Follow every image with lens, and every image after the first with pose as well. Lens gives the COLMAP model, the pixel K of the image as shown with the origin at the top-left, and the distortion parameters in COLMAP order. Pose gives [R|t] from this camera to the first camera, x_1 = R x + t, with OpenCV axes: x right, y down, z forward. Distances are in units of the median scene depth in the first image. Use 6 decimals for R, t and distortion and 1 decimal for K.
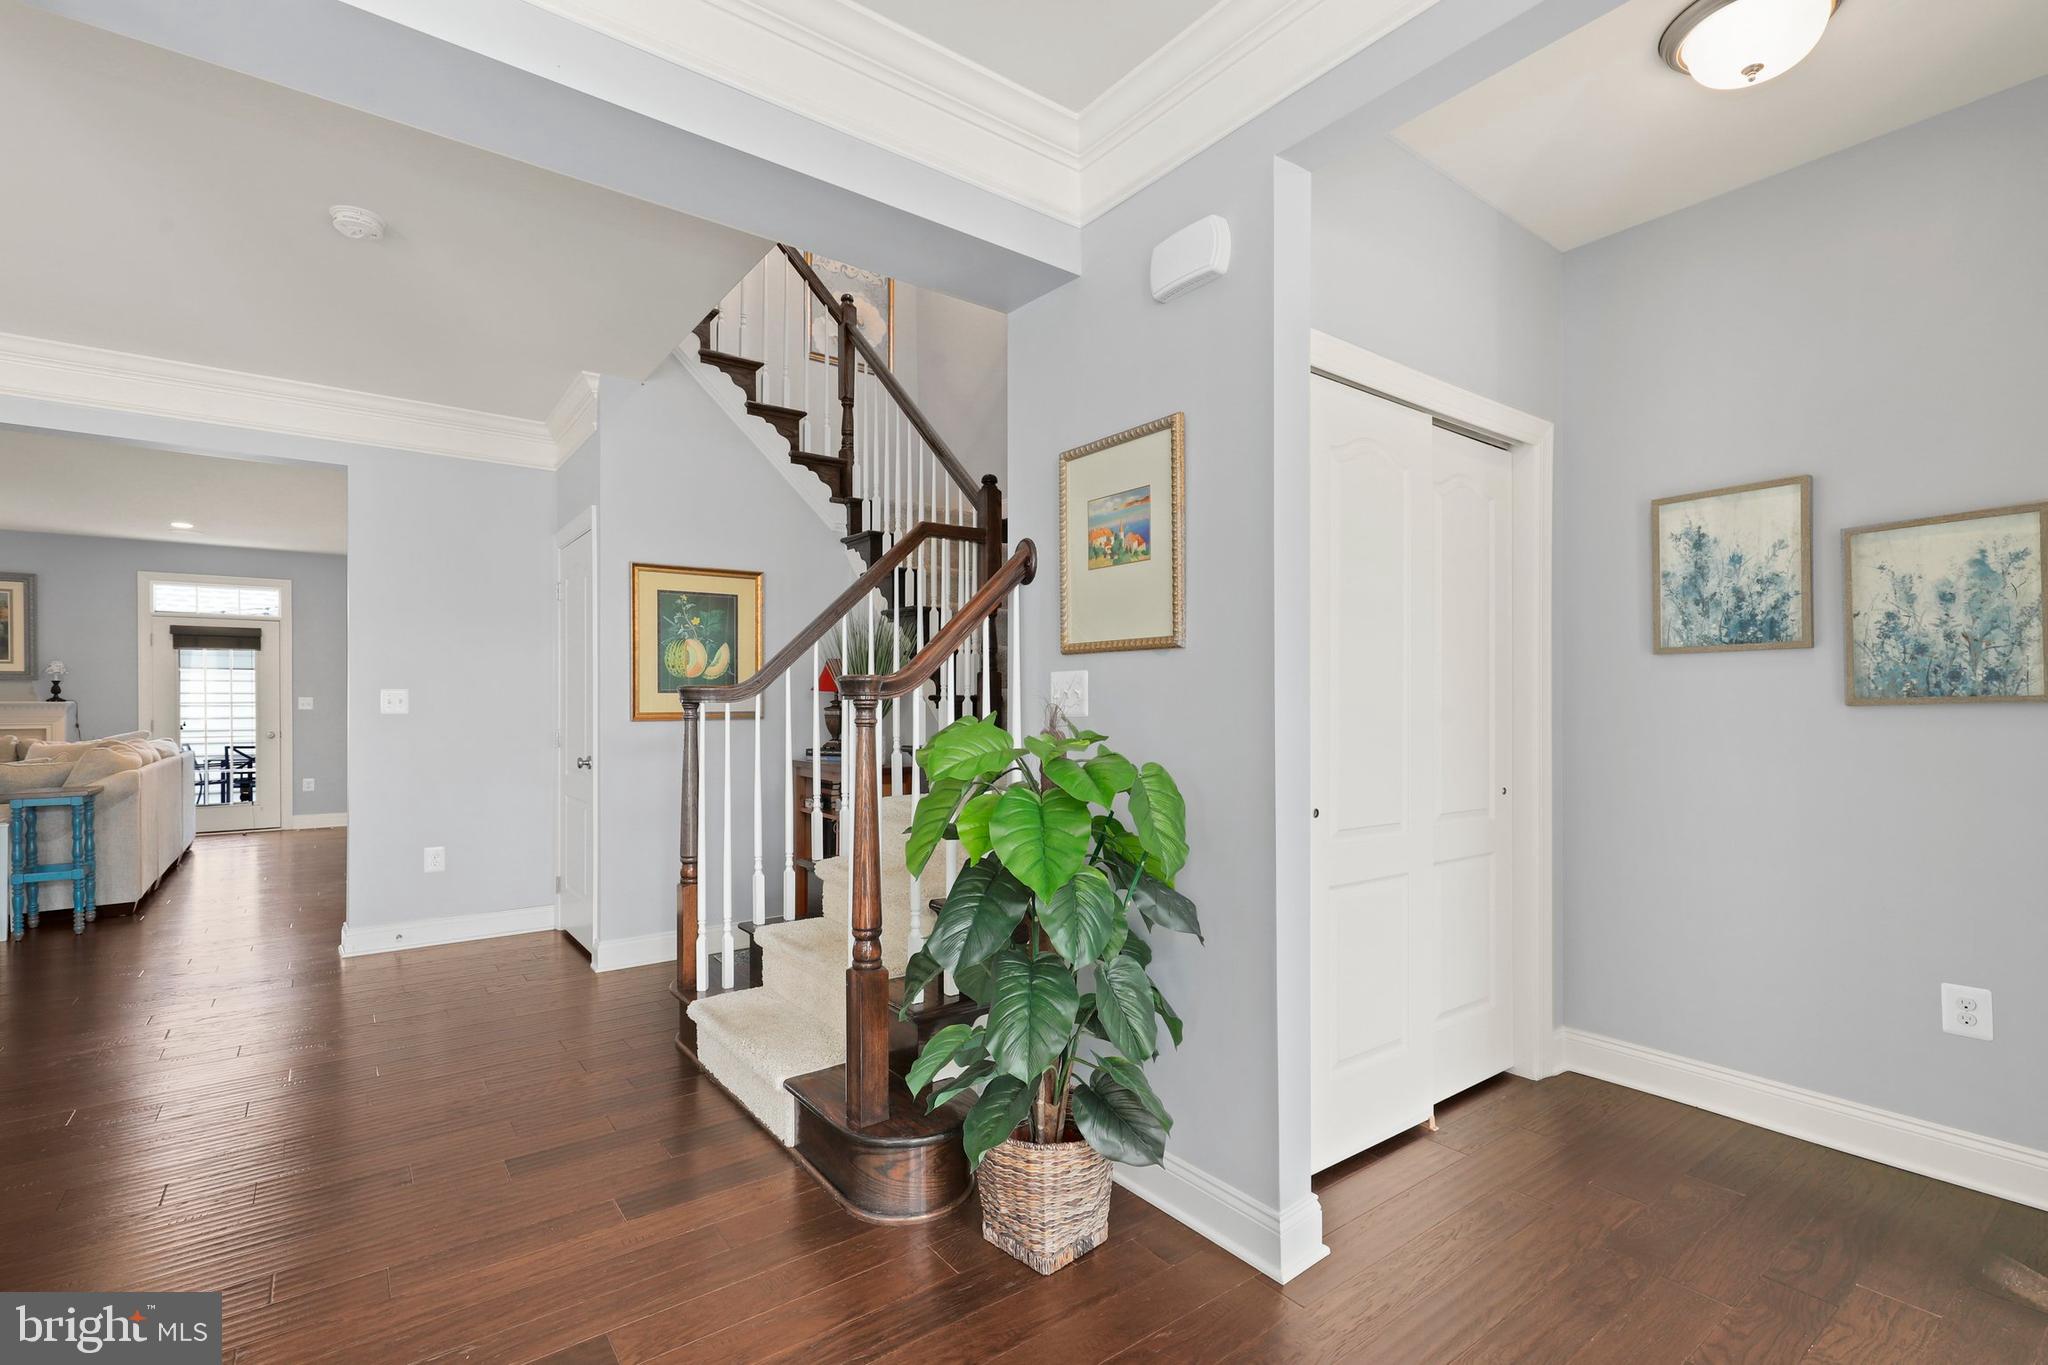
lens RADIAL K [[945.5, 0, 1054.7], [0, 945.5, 705.9], [0, 0, 1]] dist [0.000540, -0.000323]
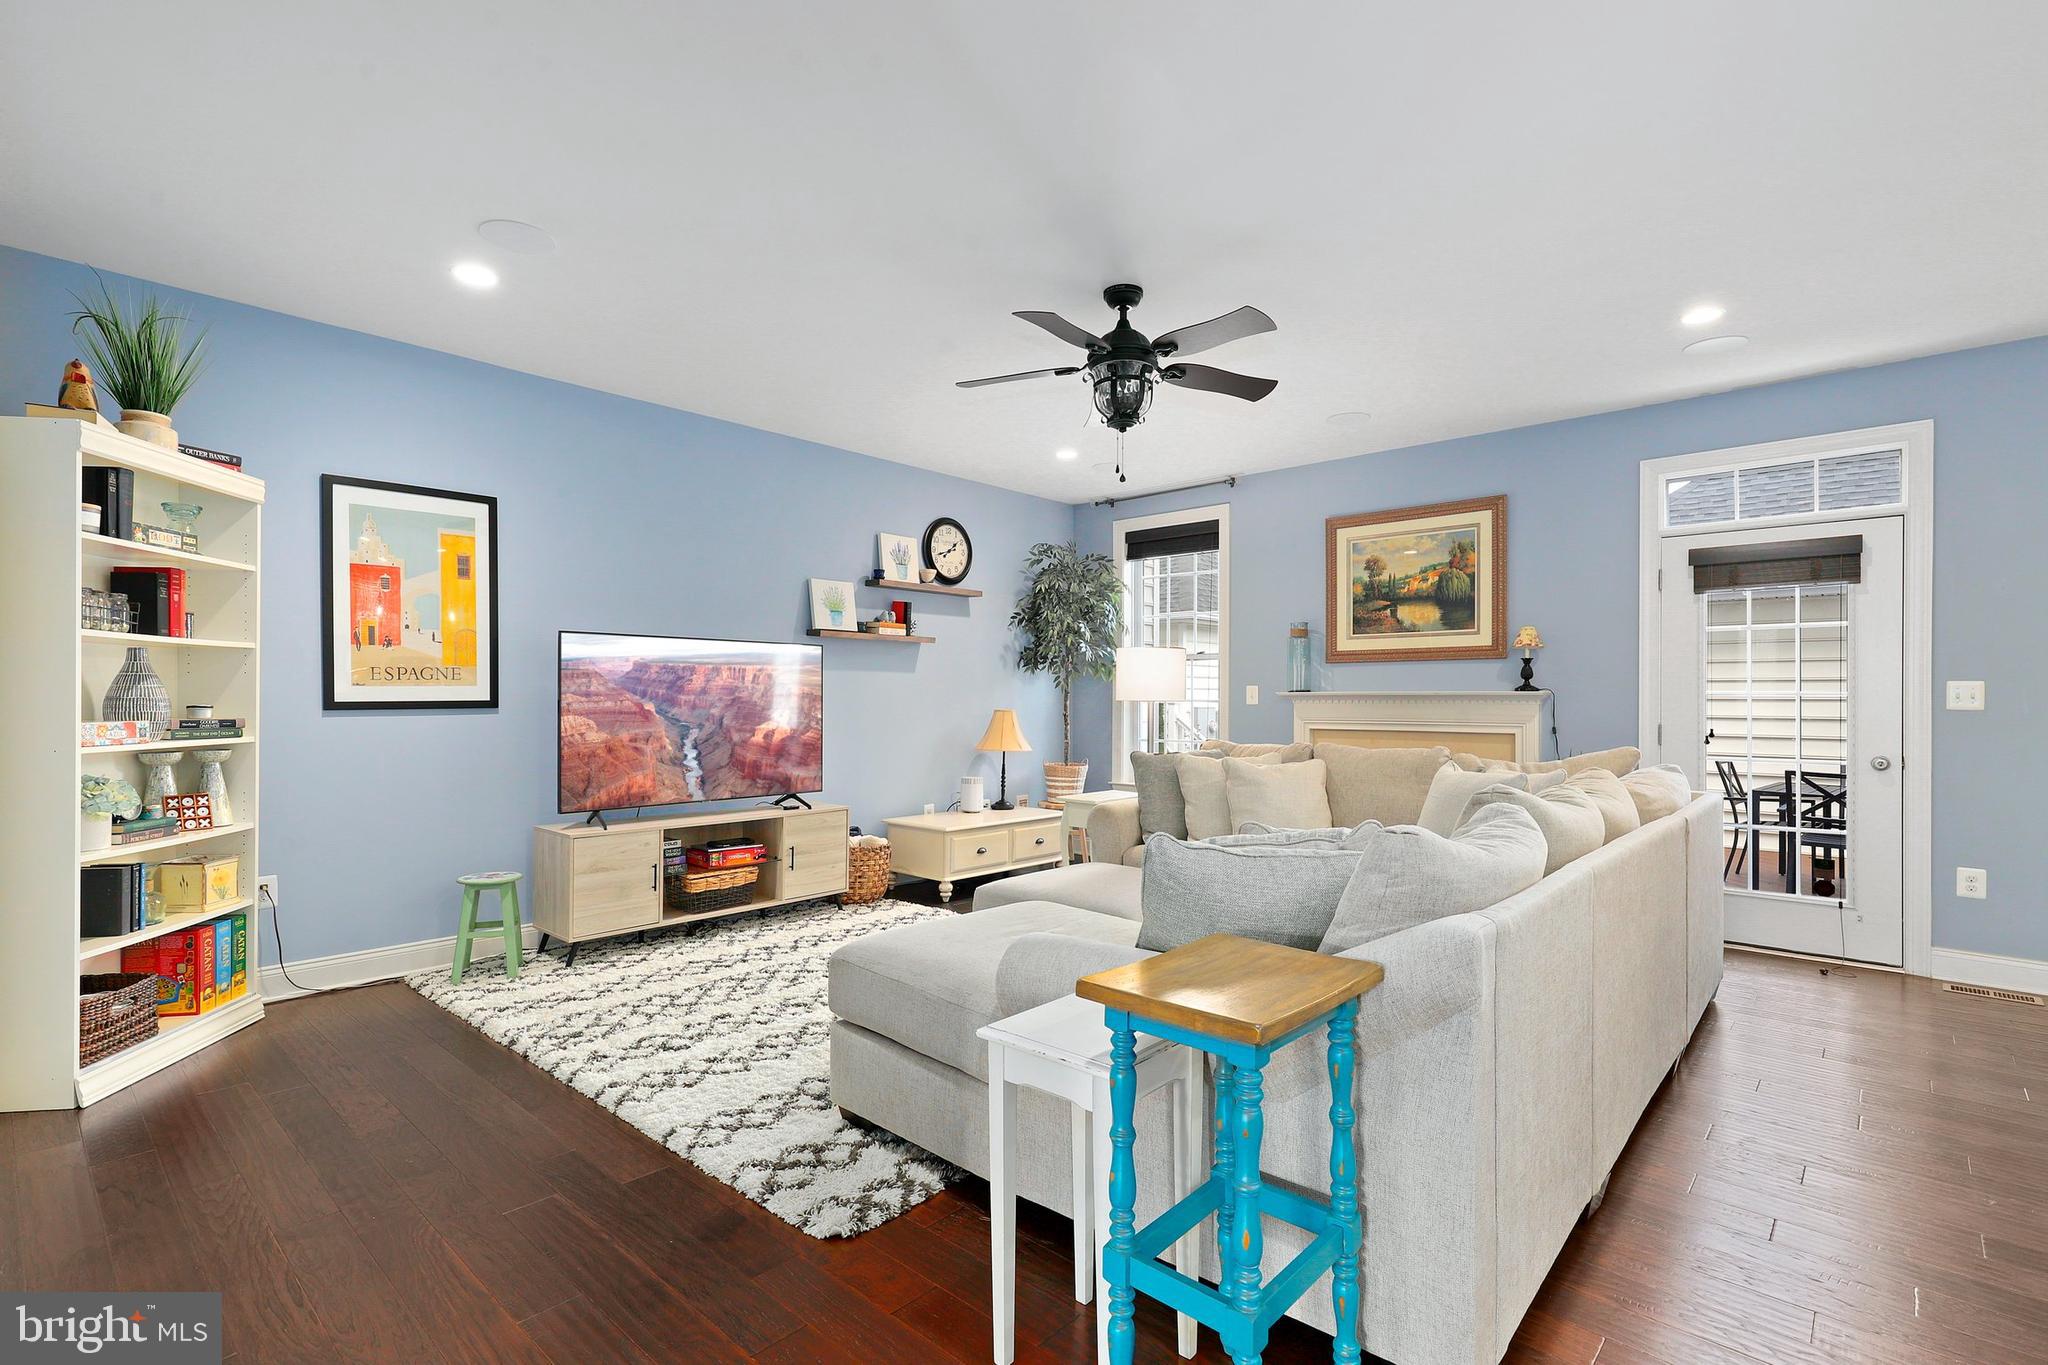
lens RADIAL K [[952.8, 0, 1029.1], [0, 952.8, 700.7], [0, 0, 1]] dist [0.008742, -0.000102]
pose [[0.177866, 0.007461, -0.984026, -0.538468], [-0.005208, 0.999964, 0.006640, -0.001019], [0.984041, 0.003944, 0.177899, 0.616951]]
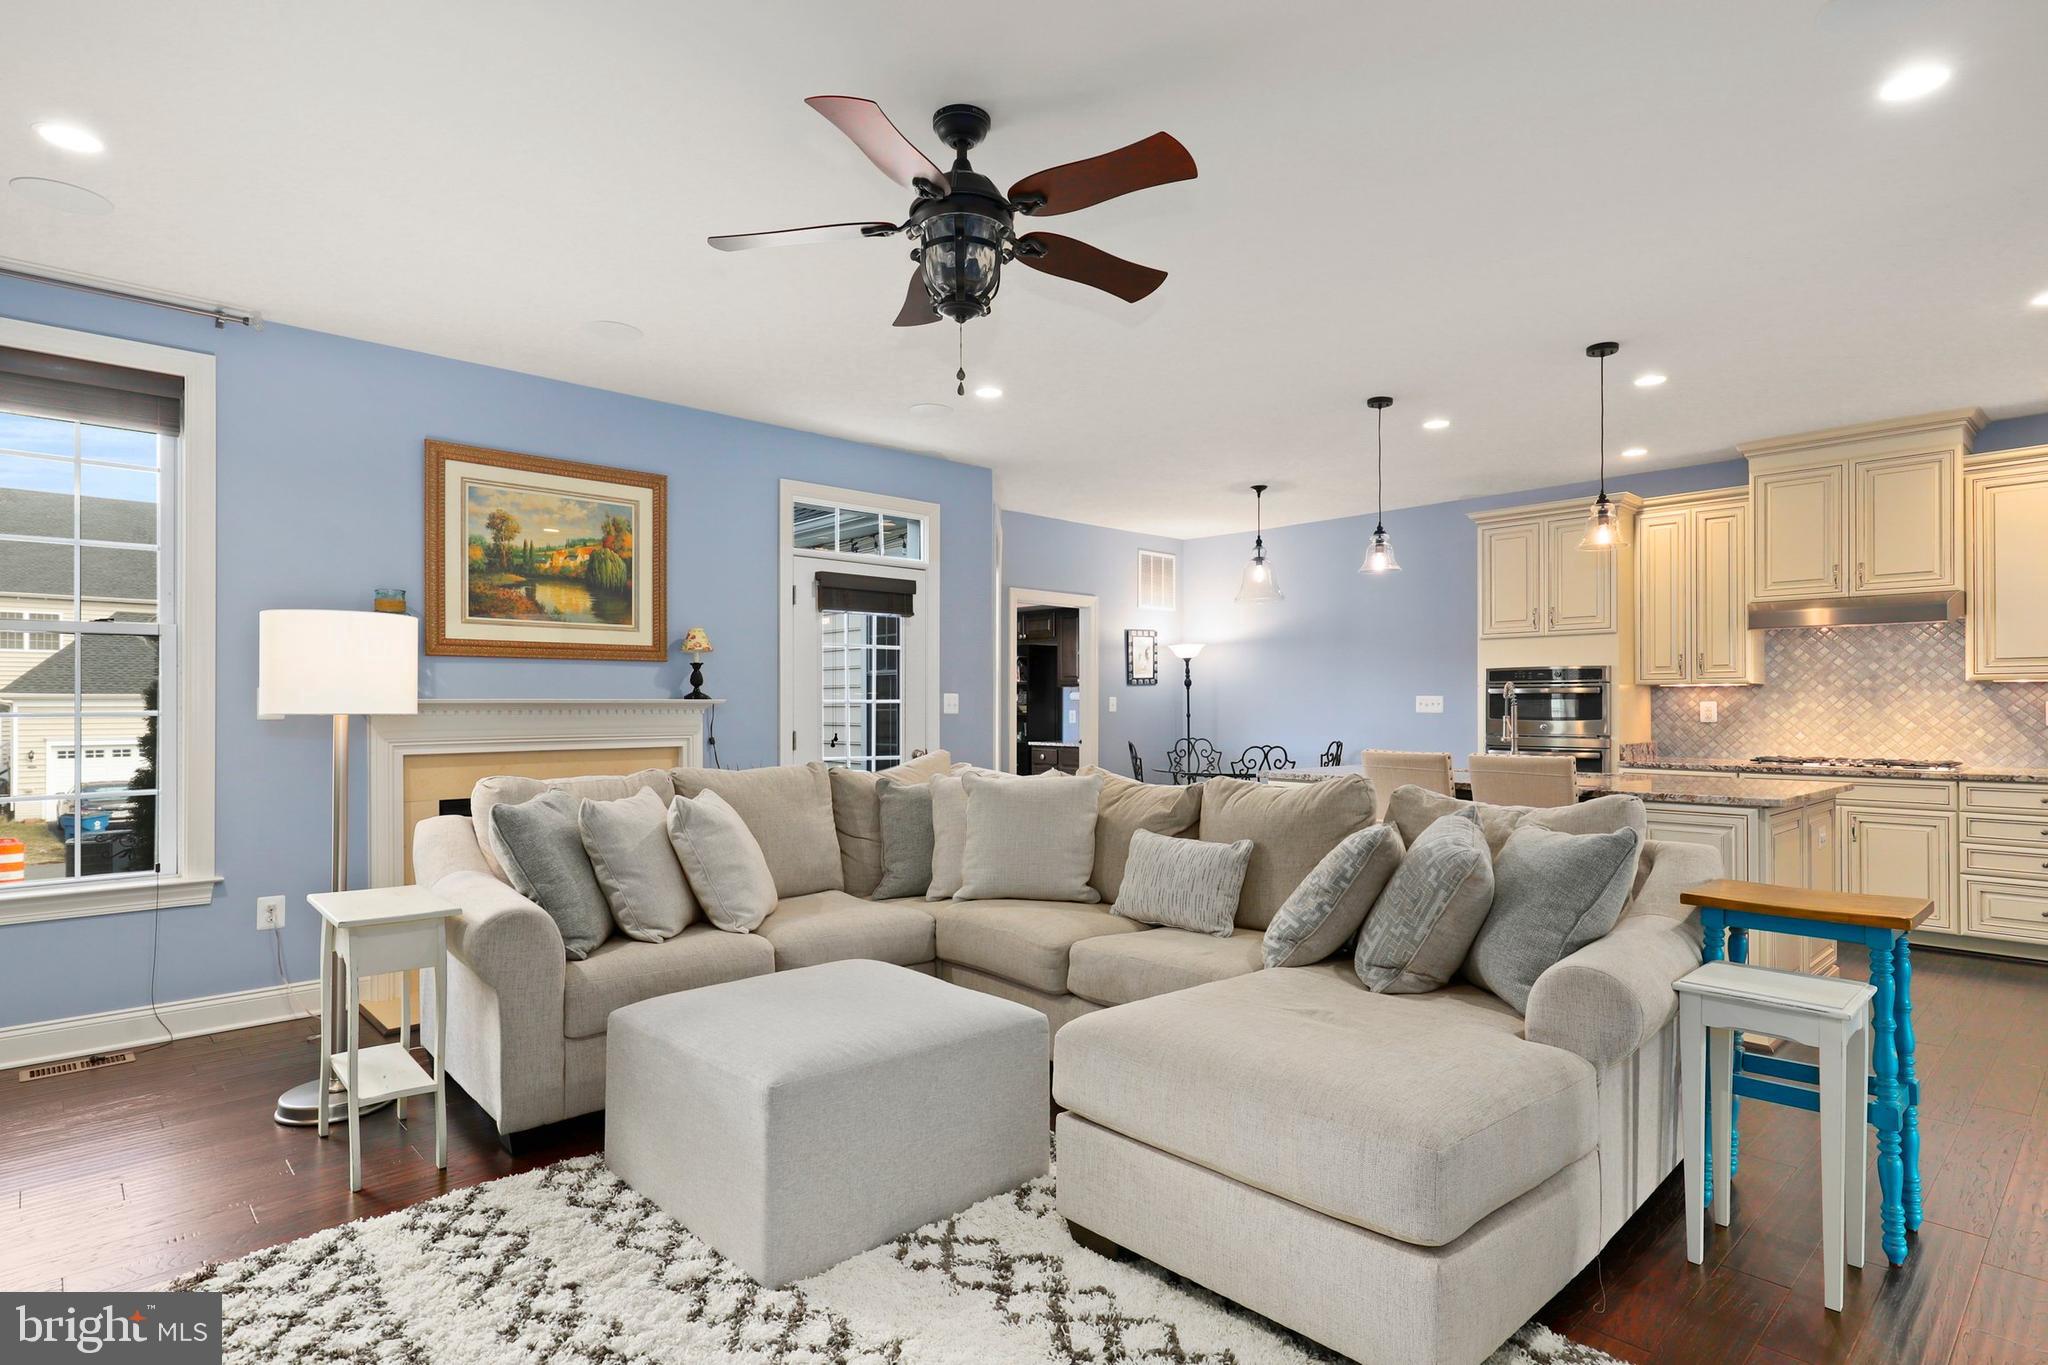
lens RADIAL K [[1048.7, 0, 1024.0], [0, 1048.7, 694.8], [0, 0, 1]] dist [0.007284, 0.000641]
pose [[0.995663, 0.004348, 0.092932, -1.008835], [-0.003261, 0.999924, -0.011848, -0.000485], [-0.092977, 0.011494, 0.995602, 0.384692]]
